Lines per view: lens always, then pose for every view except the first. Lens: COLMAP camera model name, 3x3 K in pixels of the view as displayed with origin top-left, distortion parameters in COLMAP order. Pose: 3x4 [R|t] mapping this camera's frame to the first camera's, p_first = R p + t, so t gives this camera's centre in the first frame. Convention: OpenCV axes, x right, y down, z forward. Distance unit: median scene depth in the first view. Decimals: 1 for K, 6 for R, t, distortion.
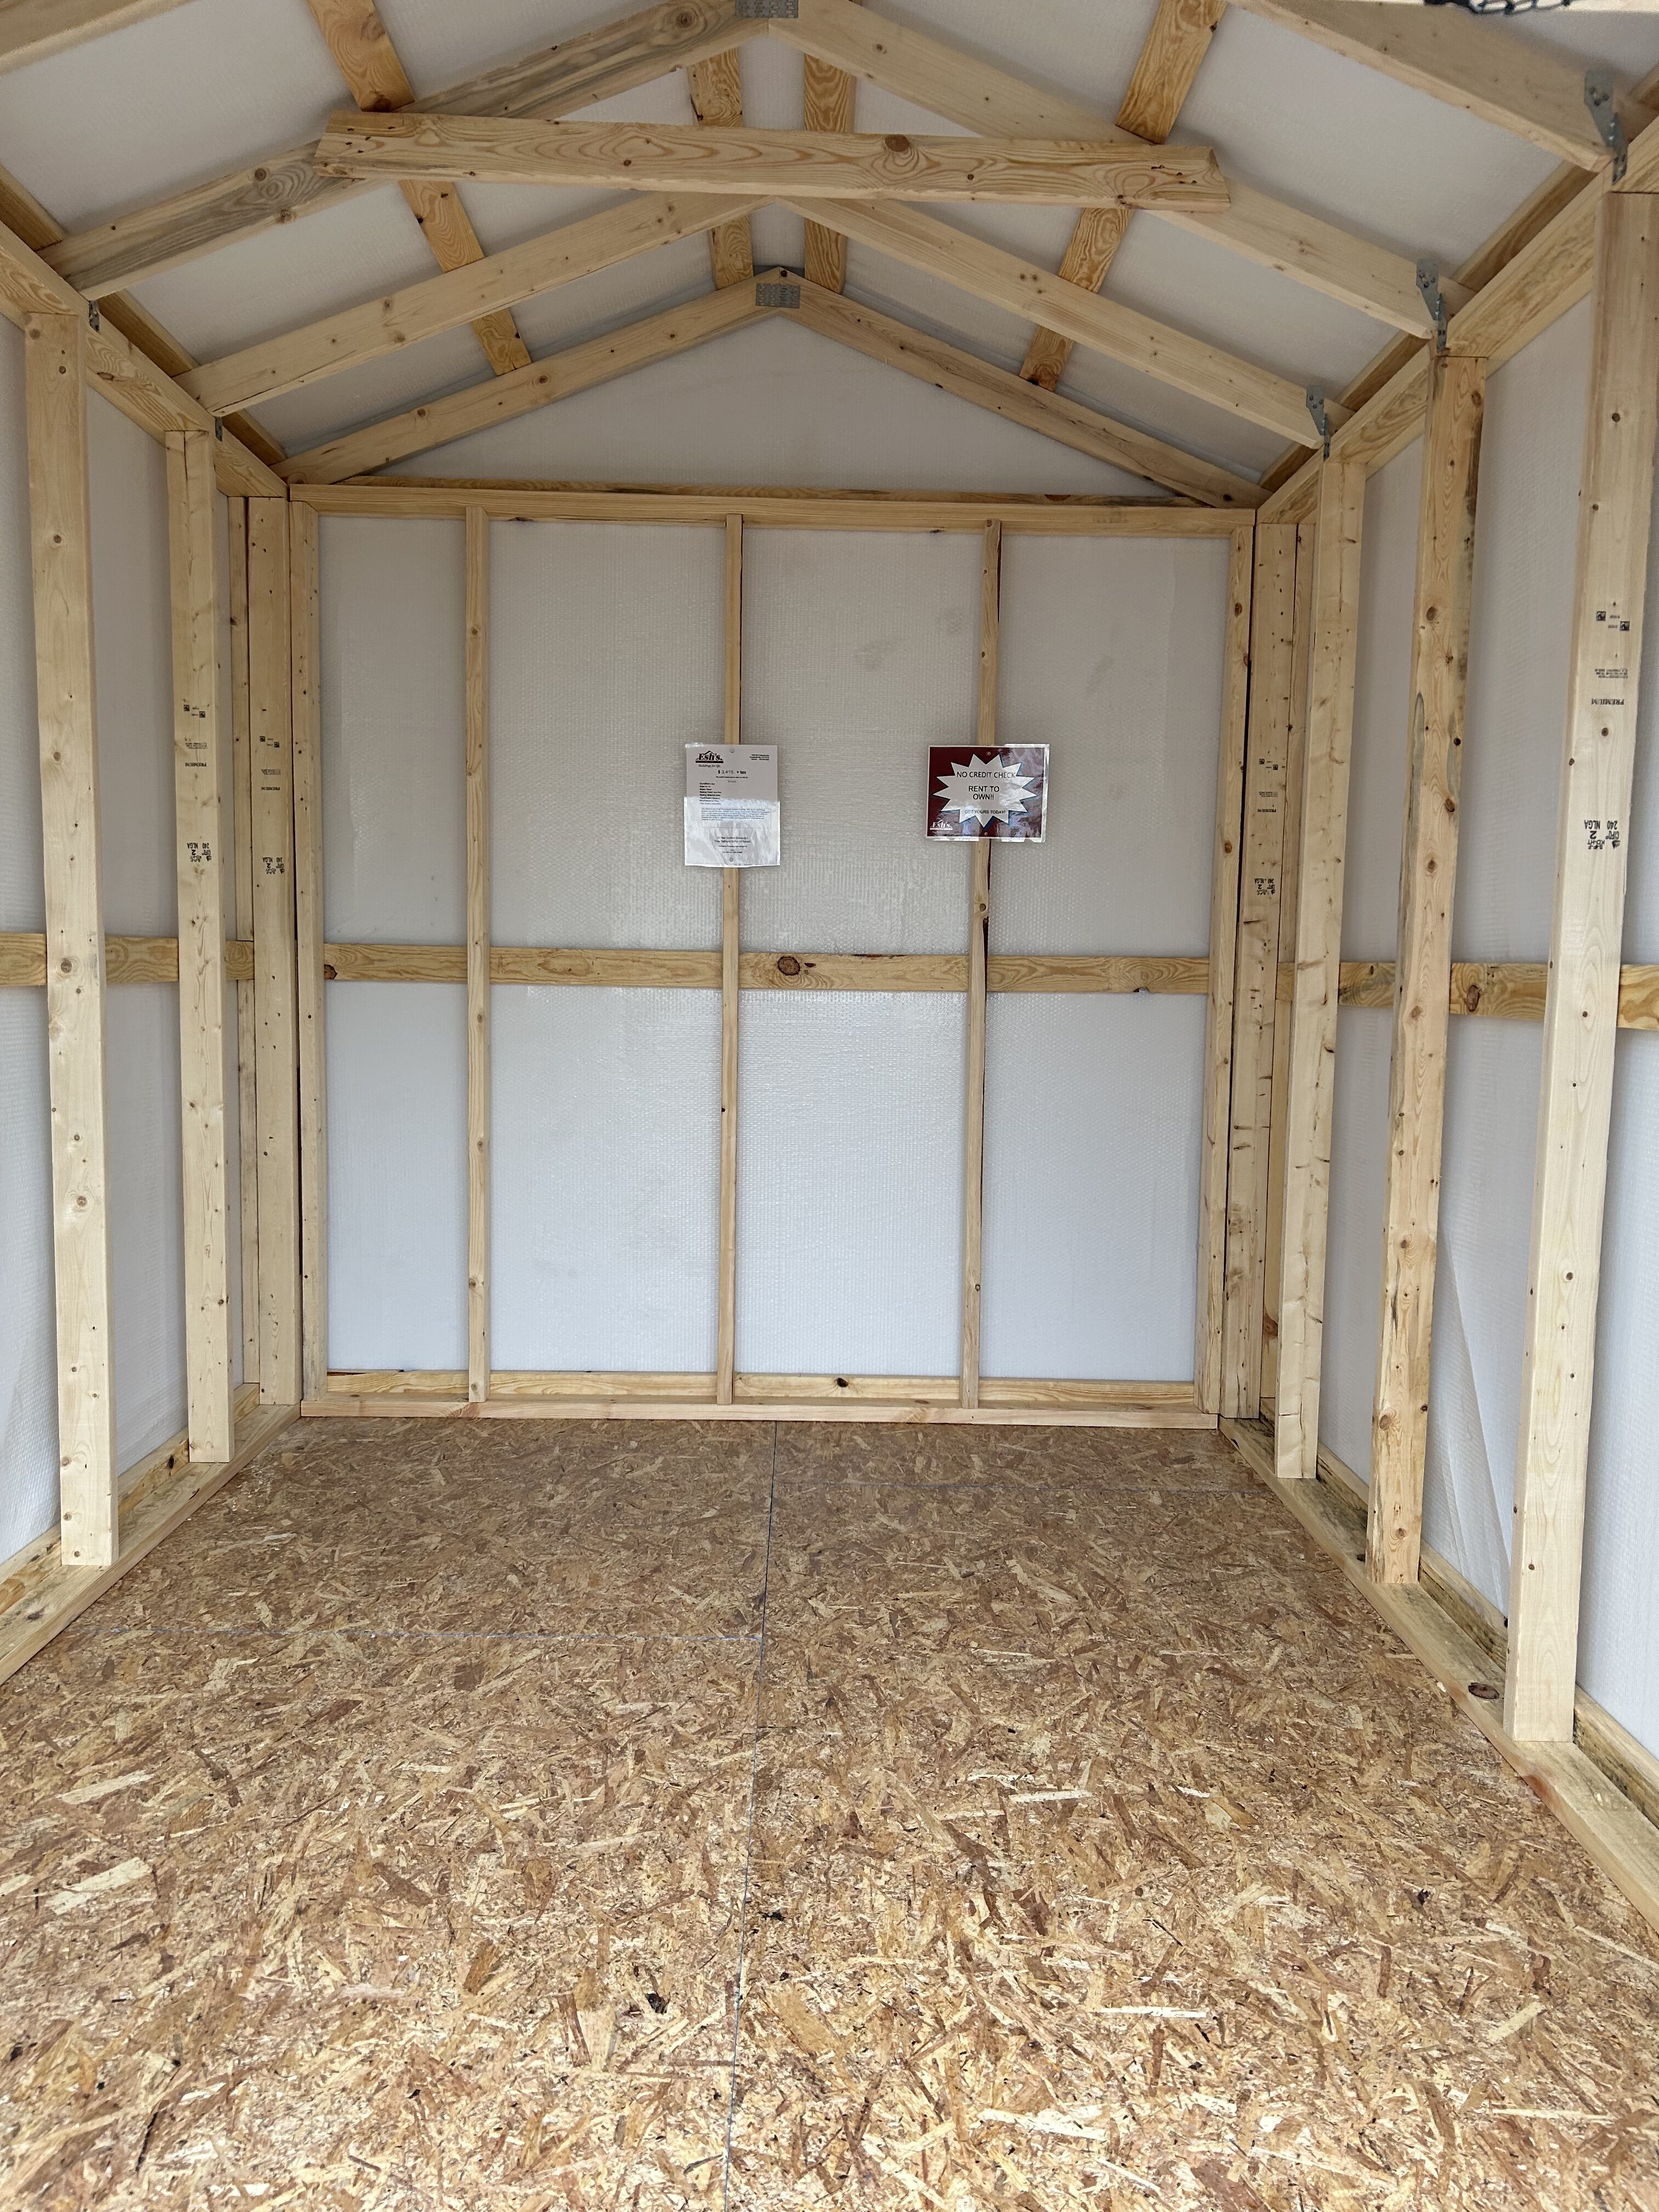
lens RADIAL K [[1662.1, 0, 827.5], [0, 1662.1, 1115.0], [0, 0, 1]] dist [0.150791, -0.003795]
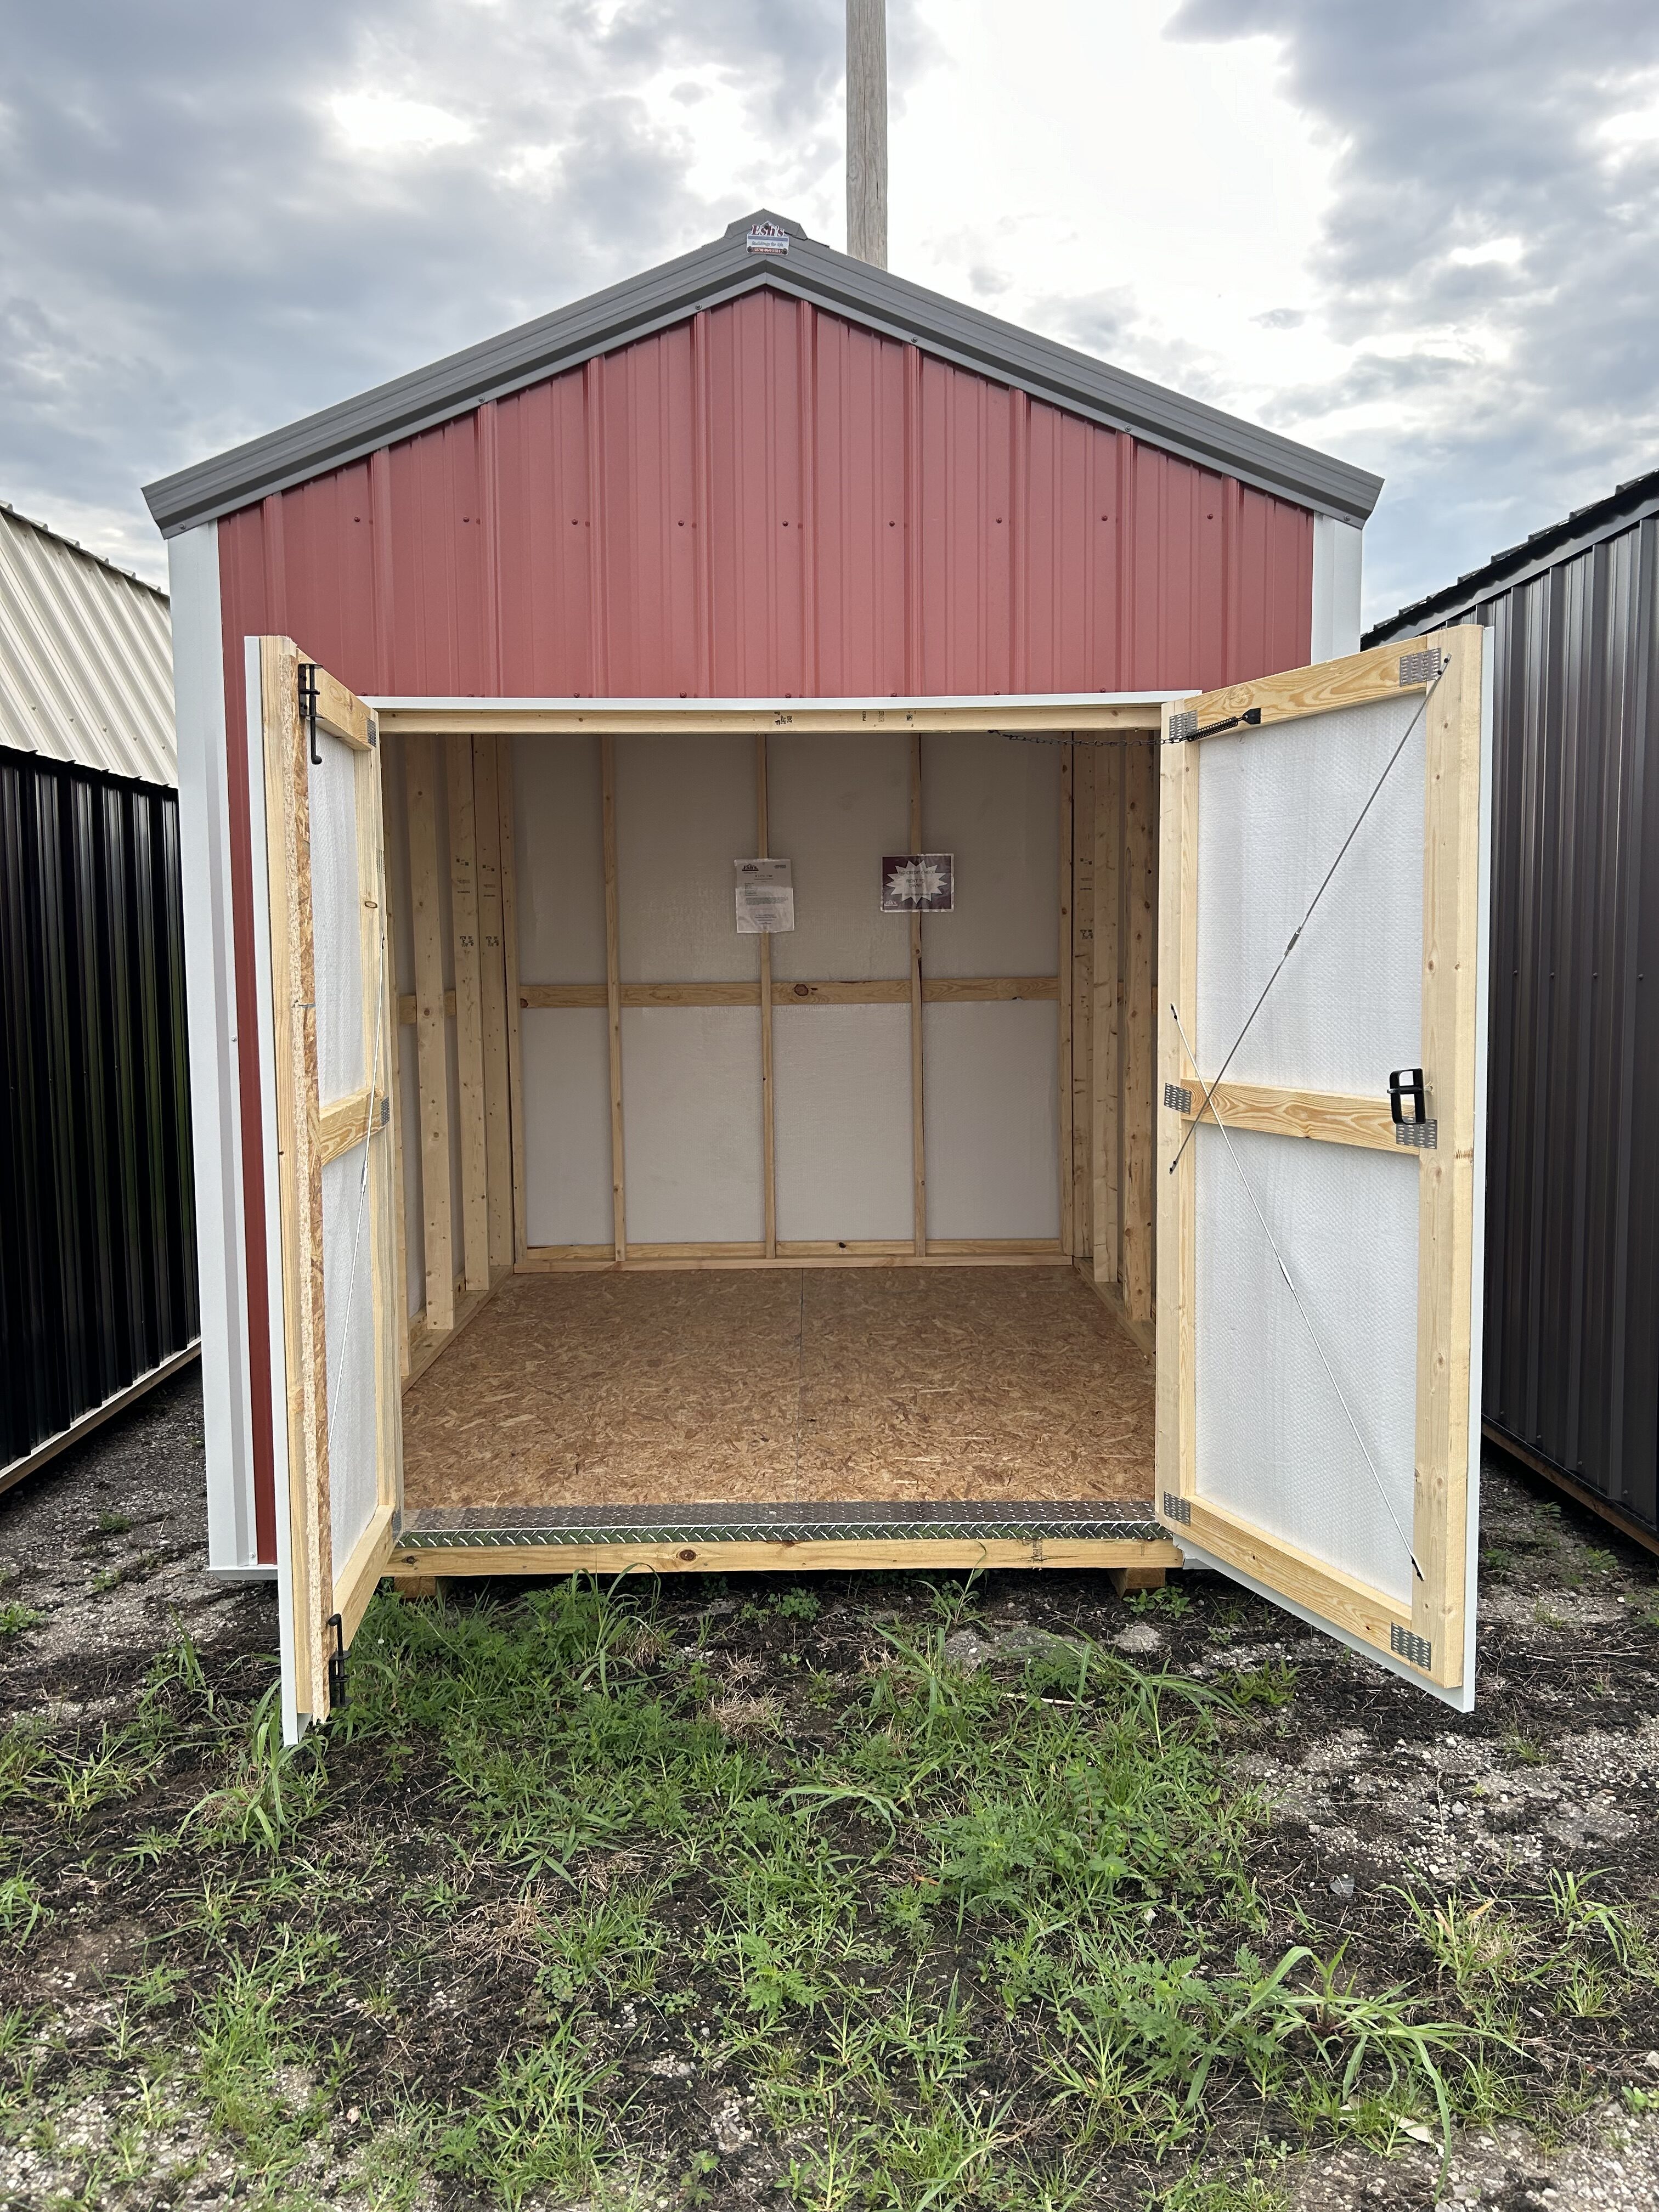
lens RADIAL K [[1662.1, 0, 833.9], [0, 1662.1, 1110.4], [0, 0, 1]] dist [0.150791, -0.003795]
pose [[0.999510, -0.031194, -0.002668, 0.009688], [0.031219, 0.999463, 0.009964, 0.013862], [0.002356, -0.010043, 0.999947, -0.660208]]
